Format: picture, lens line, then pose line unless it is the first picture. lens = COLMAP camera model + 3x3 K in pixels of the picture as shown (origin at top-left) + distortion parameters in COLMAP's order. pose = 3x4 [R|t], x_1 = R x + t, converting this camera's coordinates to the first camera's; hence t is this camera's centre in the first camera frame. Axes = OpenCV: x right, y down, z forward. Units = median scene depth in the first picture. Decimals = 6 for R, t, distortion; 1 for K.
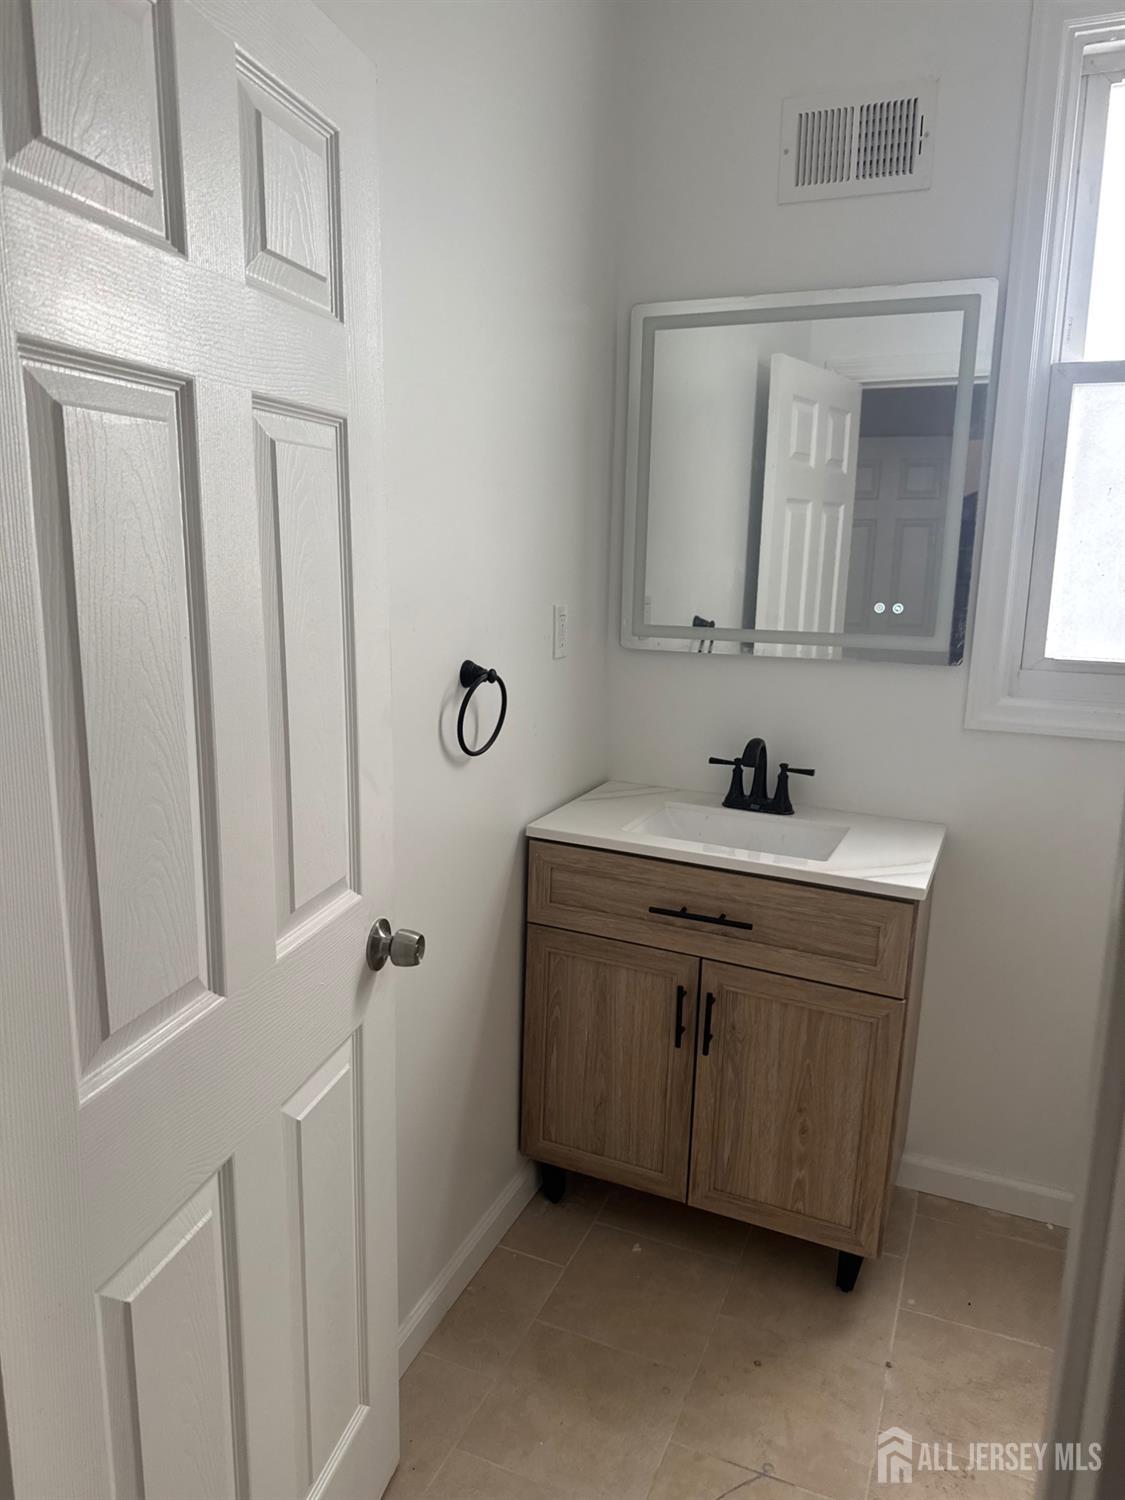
lens RADIAL K [[1059.4, 0, 562.5], [0, 1059.4, 750.0], [0, 0, 1]] dist [0.082311, -0.114245]
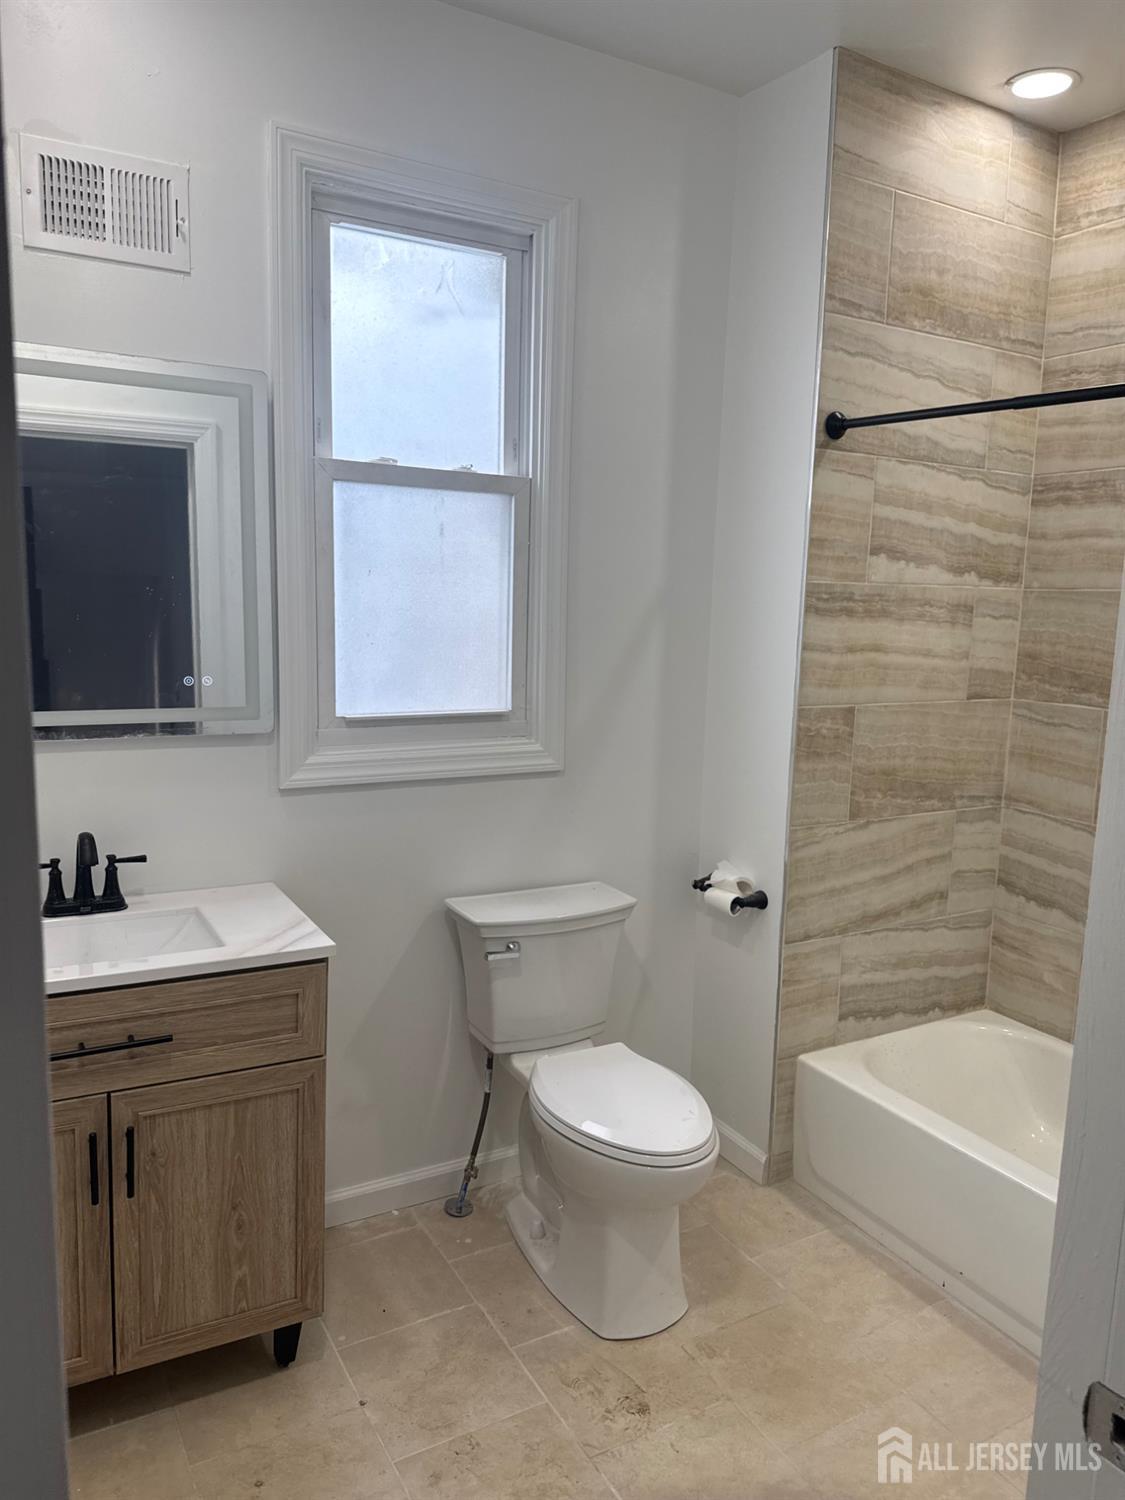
lens RADIAL K [[1059.4, 0, 562.5], [0, 1059.4, 750.0], [0, 0, 1]] dist [0.082311, -0.114245]
pose [[0.604534, -0.118718, 0.787683, -0.308524], [0.140491, 0.989221, 0.041269, -0.068162], [-0.784092, 0.085714, 0.614697, 0.138625]]
